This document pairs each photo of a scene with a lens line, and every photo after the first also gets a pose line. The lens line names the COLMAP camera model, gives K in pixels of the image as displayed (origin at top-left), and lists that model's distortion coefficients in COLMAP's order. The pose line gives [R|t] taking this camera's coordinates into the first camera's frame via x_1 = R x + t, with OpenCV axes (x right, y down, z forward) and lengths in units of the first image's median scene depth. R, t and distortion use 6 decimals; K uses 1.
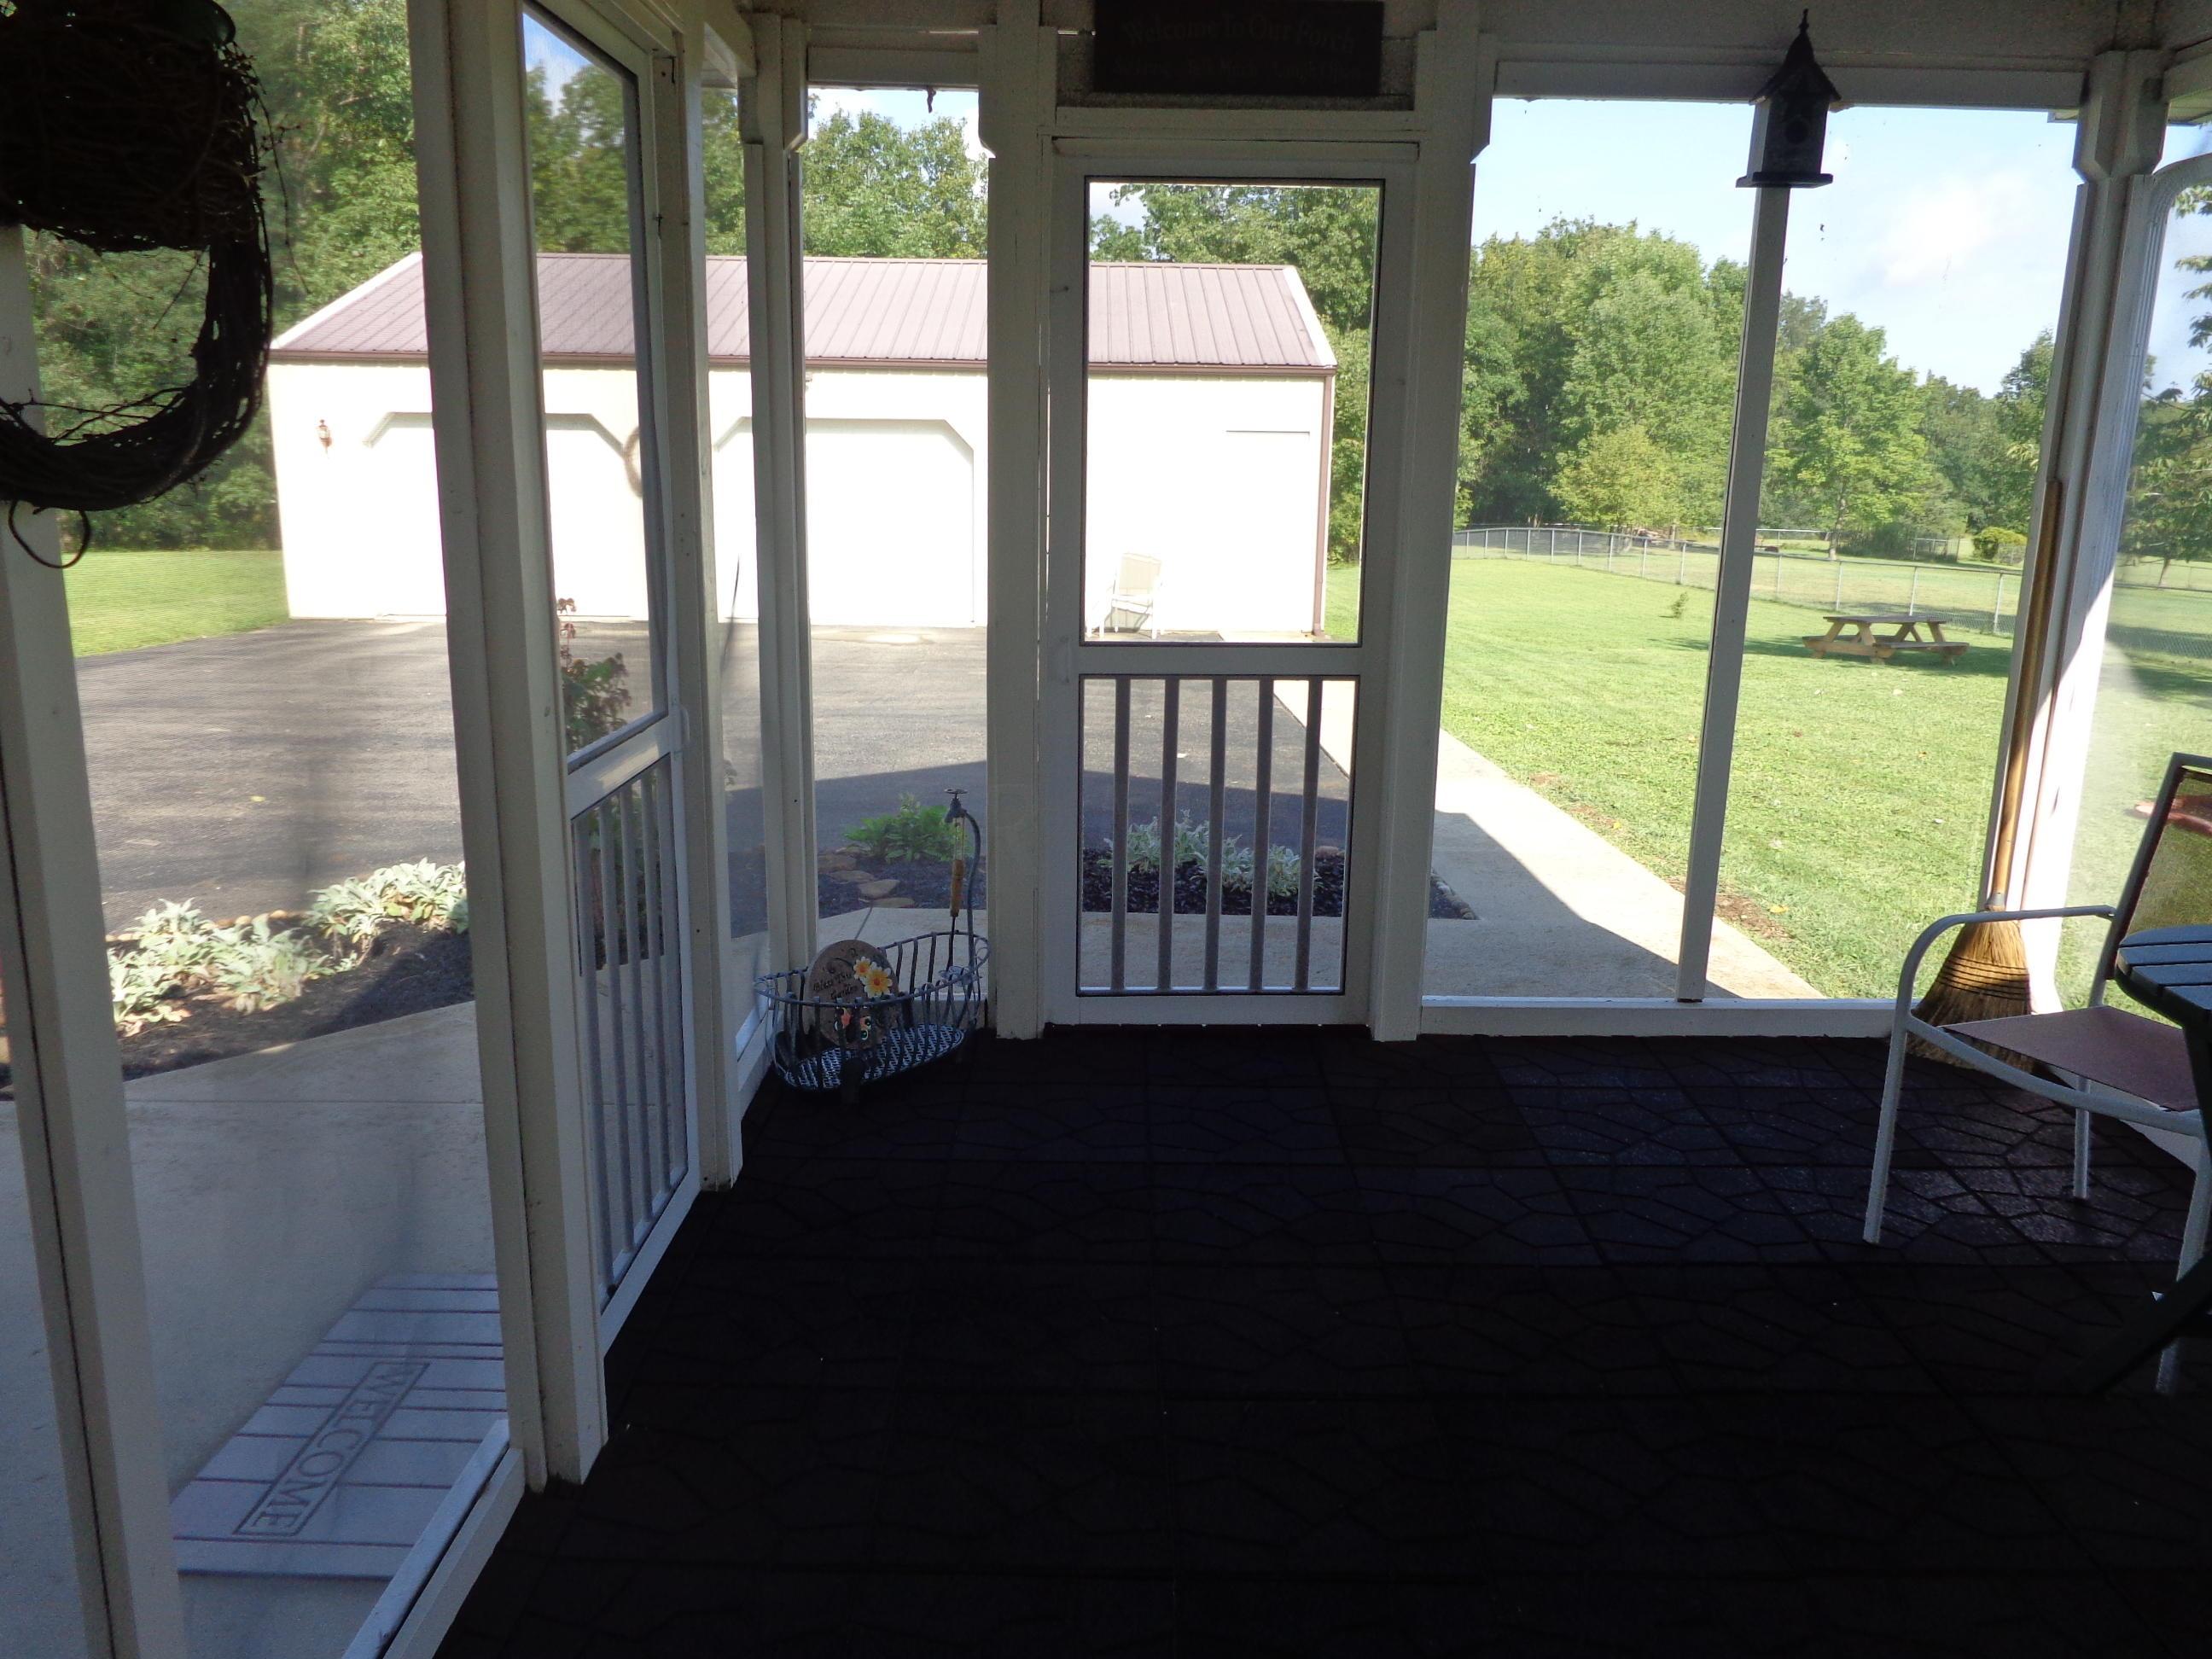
lens RADIAL K [[1666.3, 0, 1127.5], [0, 1666.3, 804.4], [0, 0, 1]] dist [-0.004548, 0.002582]
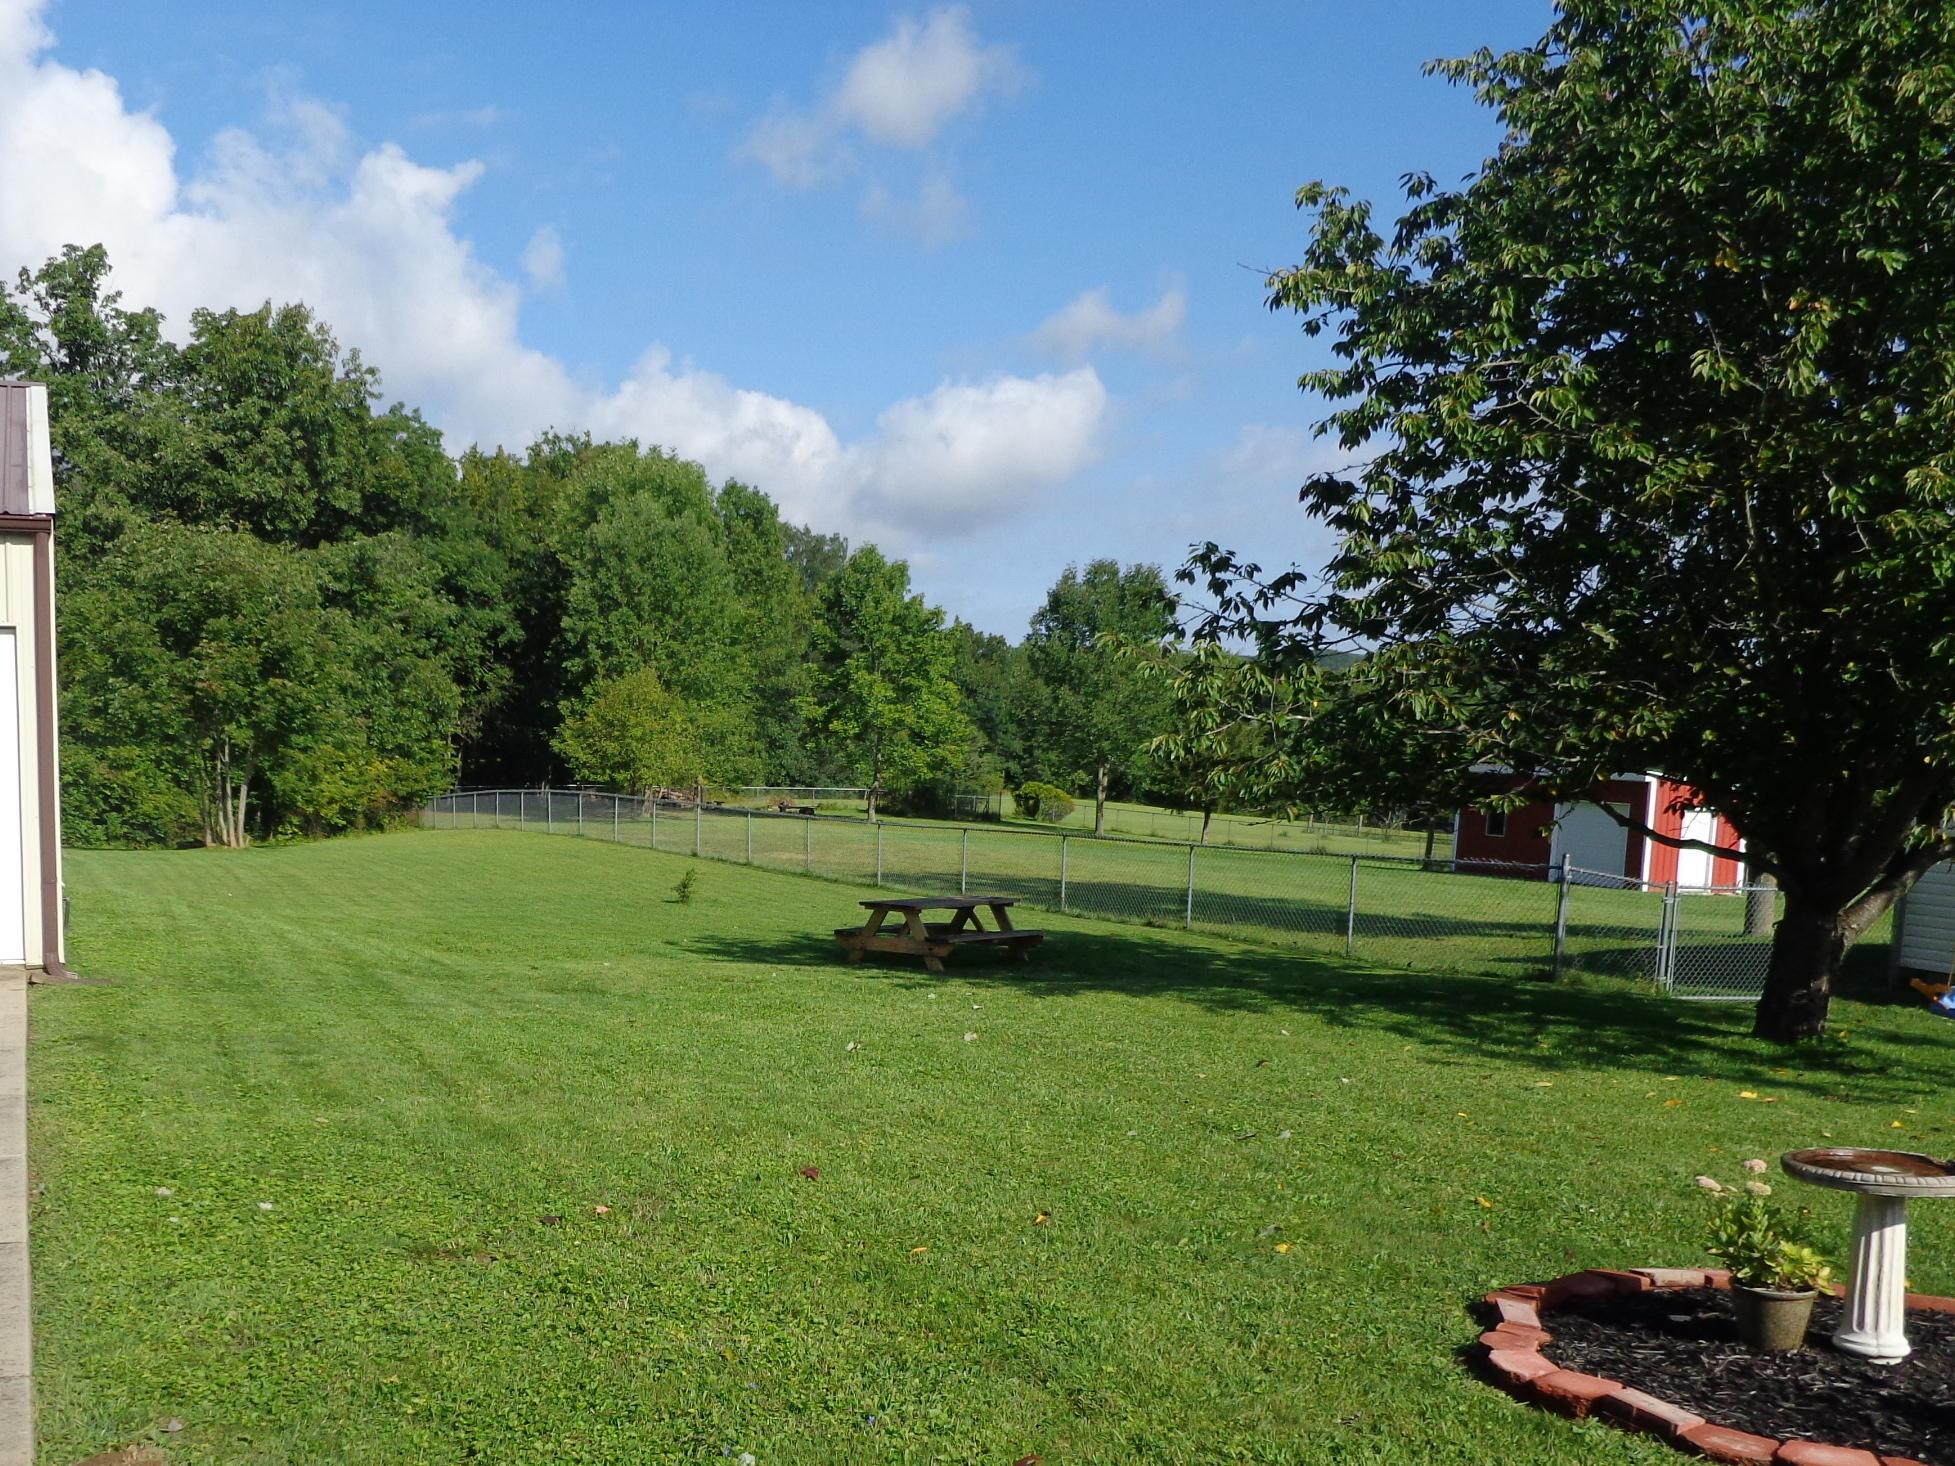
lens RADIAL K [[1472.7, 0, 996.5], [0, 1472.7, 710.8], [0, 0, 1]] dist [-0.004548, 0.002582]
pose [[0.889666, 0.012141, 0.456450, 0.124827], [0.088200, 0.976251, -0.197877, -0.043614], [-0.448013, 0.216304, 0.867466, 0.281071]]
